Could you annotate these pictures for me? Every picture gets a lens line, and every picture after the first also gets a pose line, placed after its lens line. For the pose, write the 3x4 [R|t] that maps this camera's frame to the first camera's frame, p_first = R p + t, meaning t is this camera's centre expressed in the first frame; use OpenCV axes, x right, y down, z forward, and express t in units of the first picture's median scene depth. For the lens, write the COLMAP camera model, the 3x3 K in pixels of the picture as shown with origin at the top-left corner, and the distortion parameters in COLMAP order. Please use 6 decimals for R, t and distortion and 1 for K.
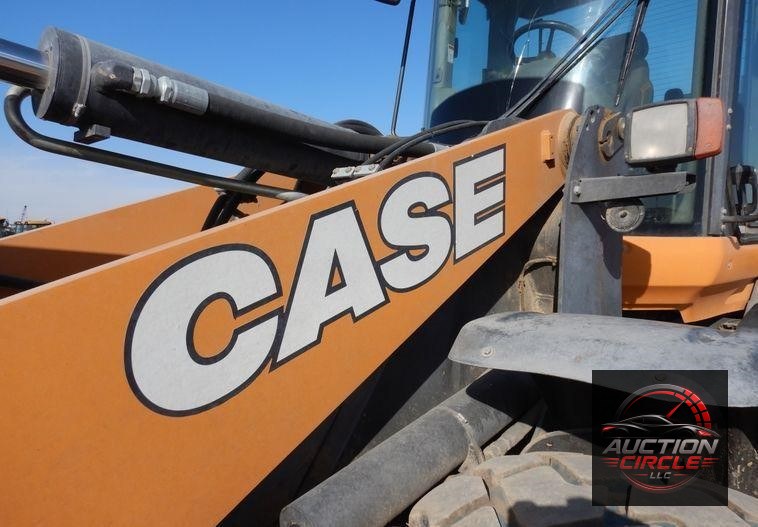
lens RADIAL K [[507.8, 0, 380.6], [0, 507.8, 284.2], [0, 0, 1]] dist [0.005082, 0.000623]
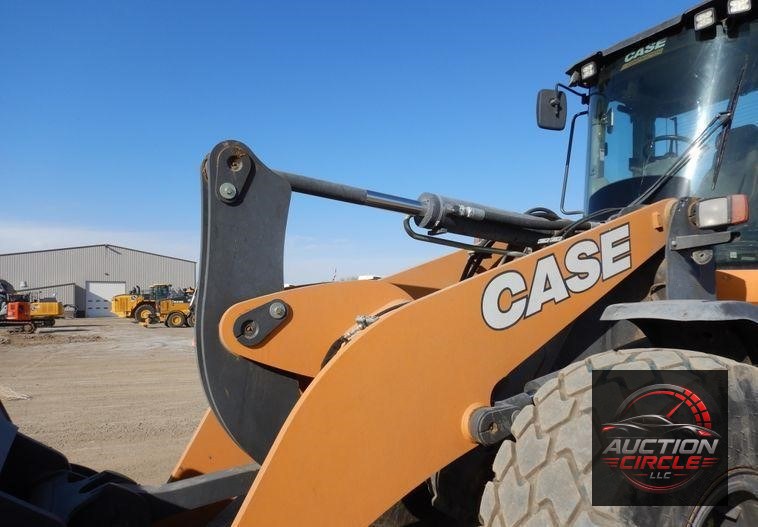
lens RADIAL K [[507.8, 0, 380.6], [0, 507.8, 284.2], [0, 0, 1]] dist [0.005082, 0.000623]
pose [[0.953465, -0.029014, -0.300105, -0.095352], [-0.007778, 0.992660, -0.120684, 0.226409], [0.301404, 0.117402, 0.946241, -1.226162]]
